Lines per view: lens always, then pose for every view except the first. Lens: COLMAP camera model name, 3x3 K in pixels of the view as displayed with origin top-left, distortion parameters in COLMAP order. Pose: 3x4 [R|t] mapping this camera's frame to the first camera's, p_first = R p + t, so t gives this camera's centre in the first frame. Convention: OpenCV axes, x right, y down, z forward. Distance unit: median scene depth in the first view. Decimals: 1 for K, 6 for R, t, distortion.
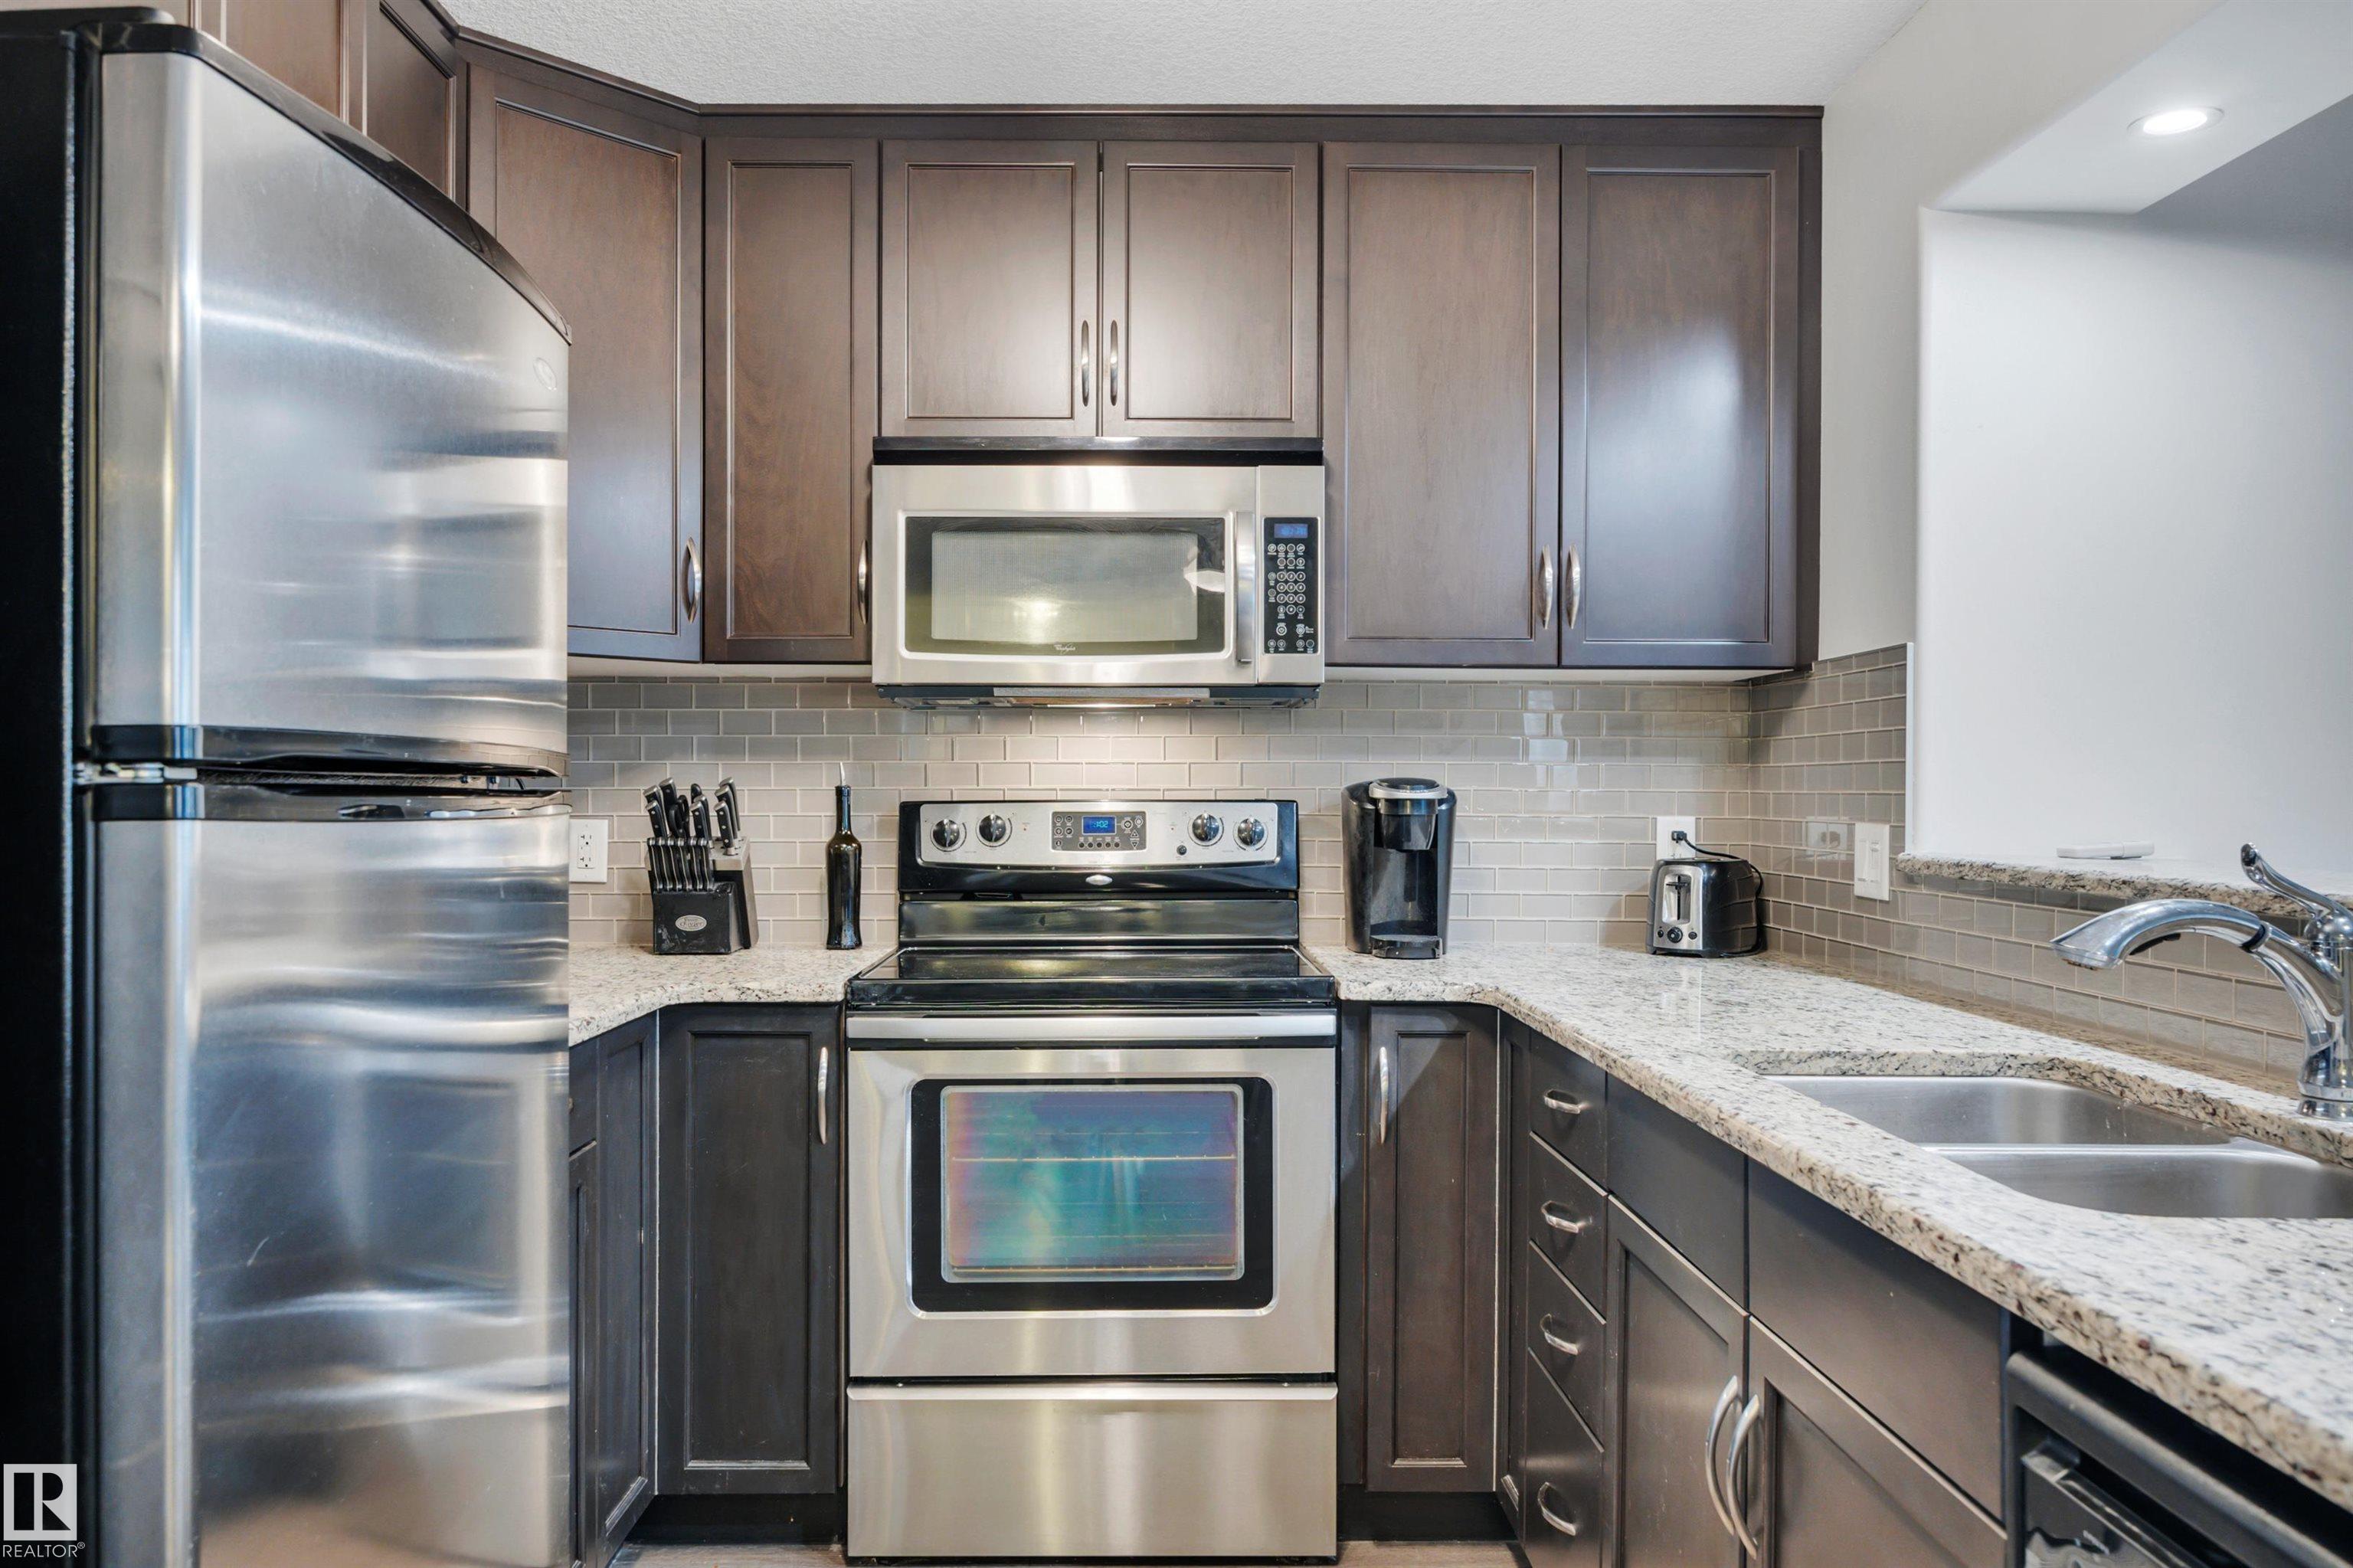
lens RADIAL K [[1935.7, 0, 1176.5], [0, 1935.7, 784.0], [0, 0, 1]] dist [0.003808, 0.006392]
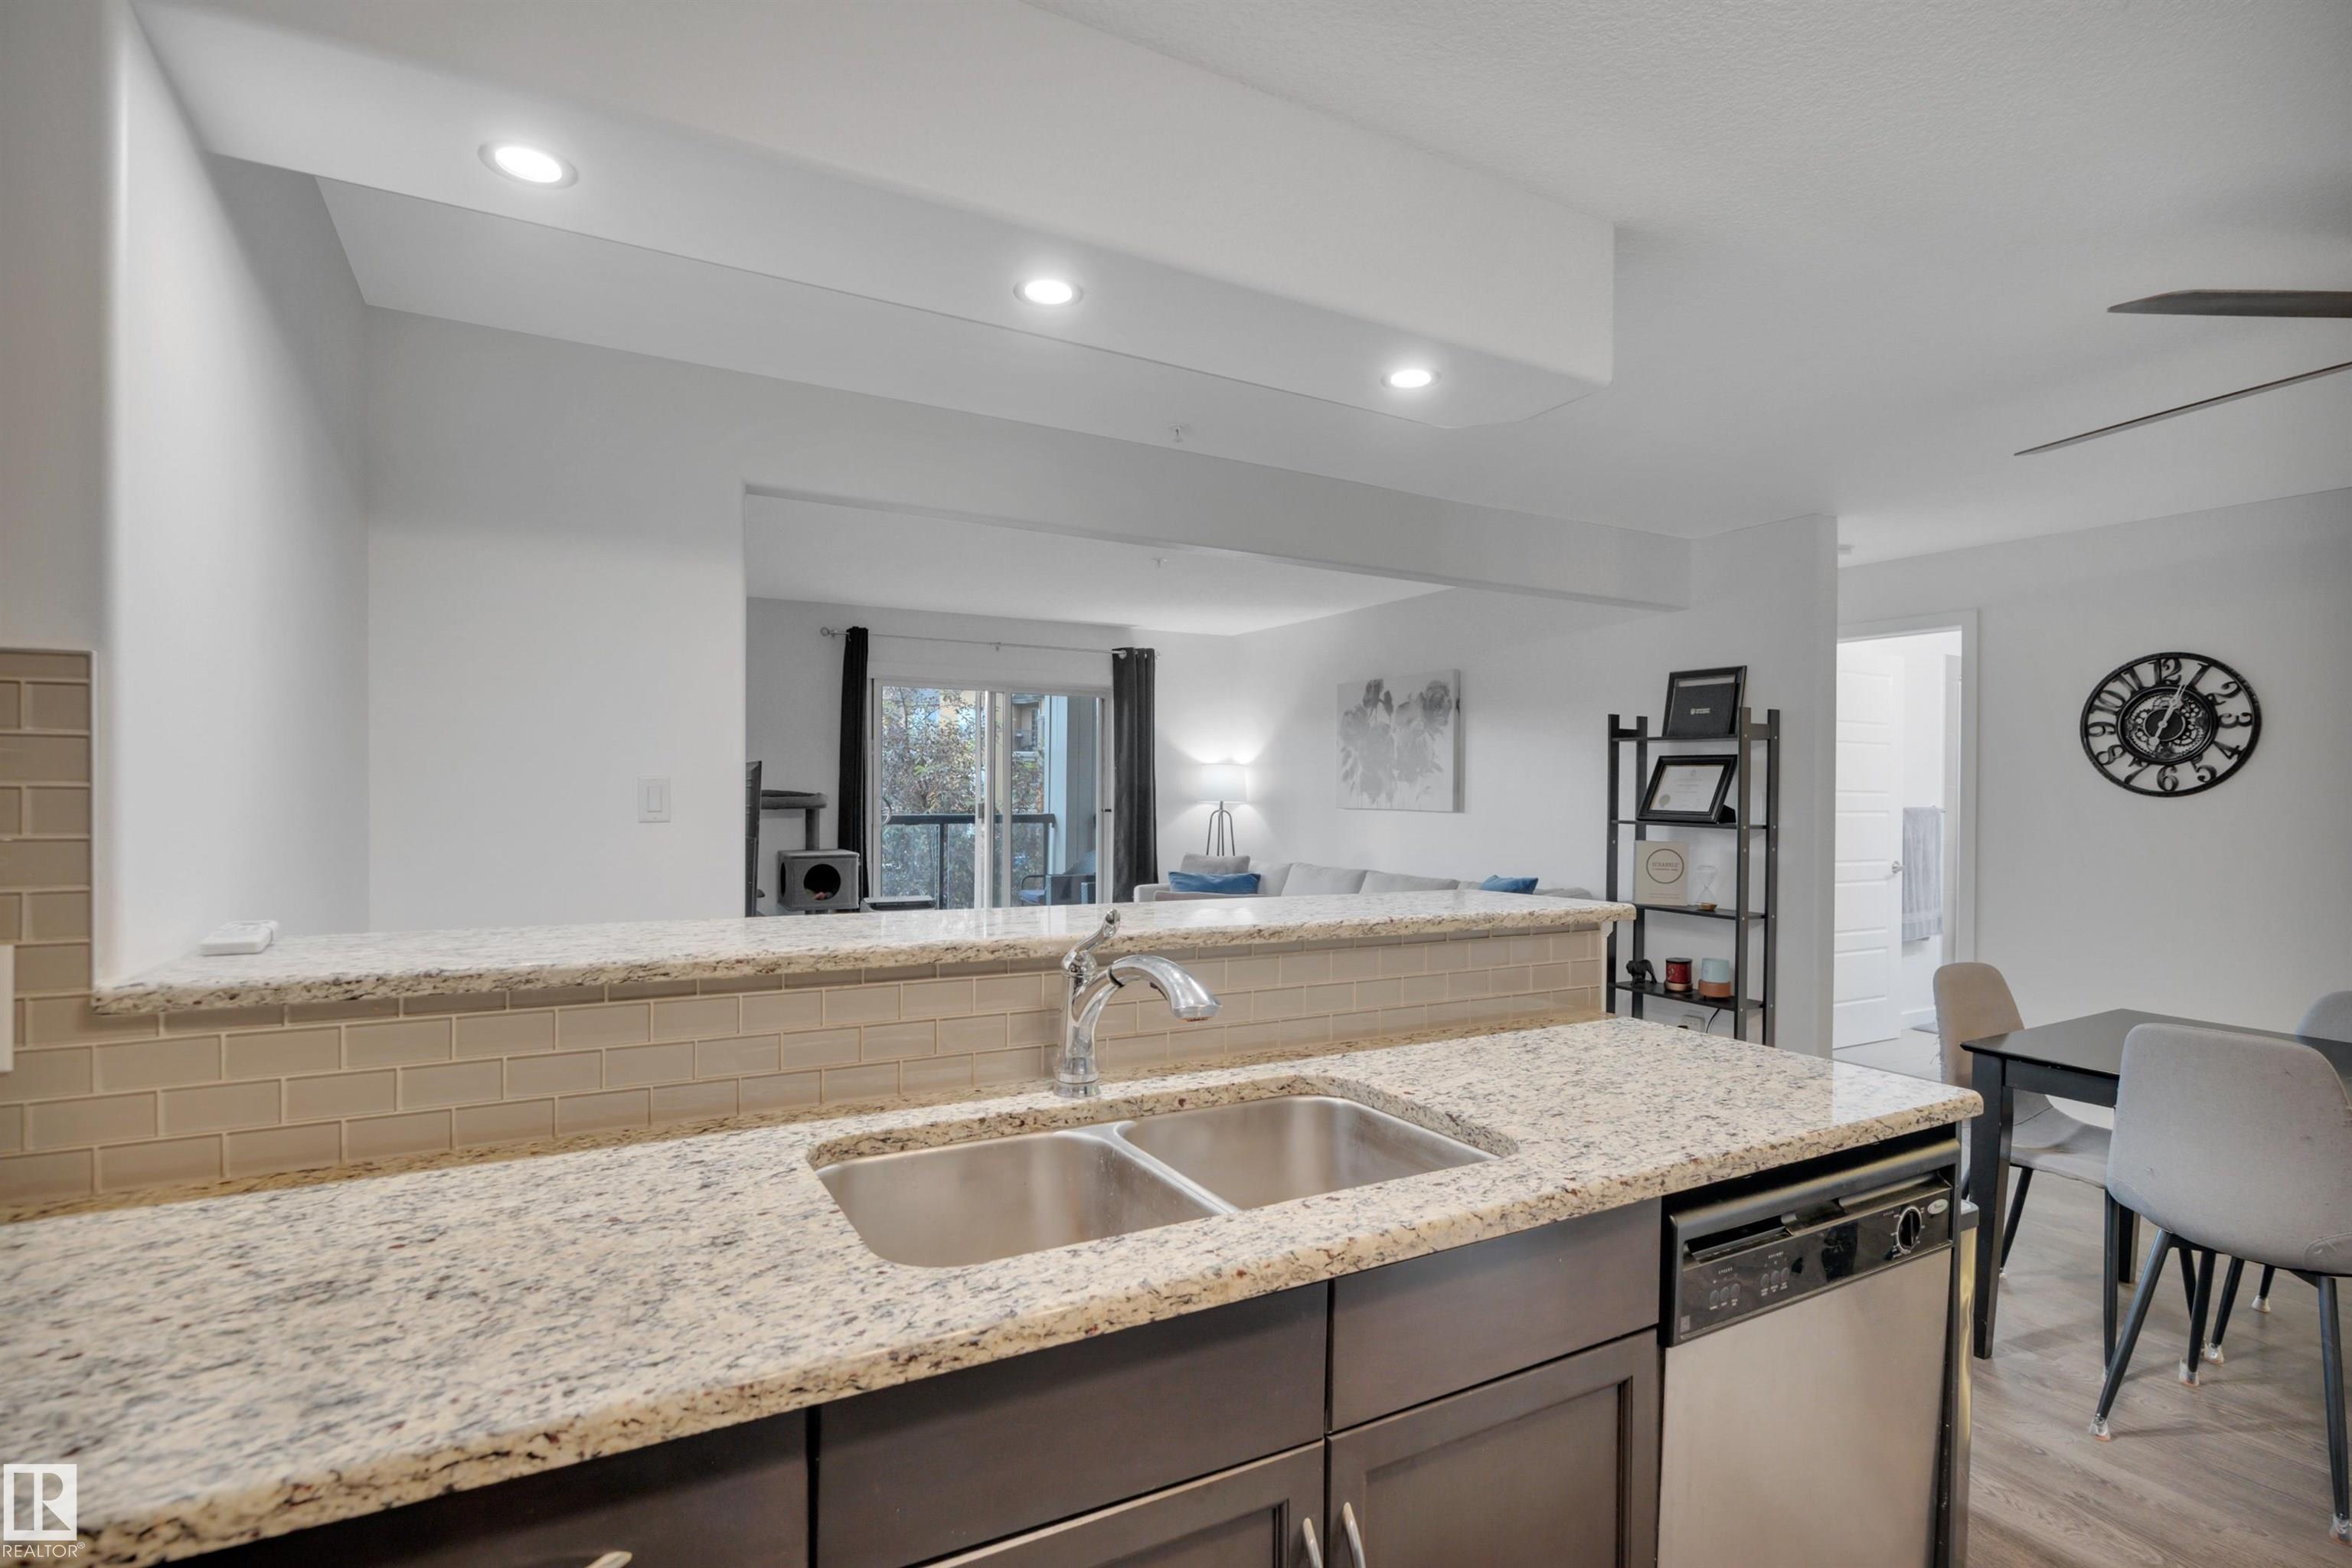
lens RADIAL K [[1109.5, 0, 1176.0], [0, 1109.5, 784.0], [0, 0, 1]] dist [-0.002903, -0.000412]
pose [[-0.471001, -0.005725, 0.882114, -0.188050], [-0.023333, 0.999710, -0.005971, -0.062930], [-0.881824, -0.023395, -0.470998, 1.514934]]
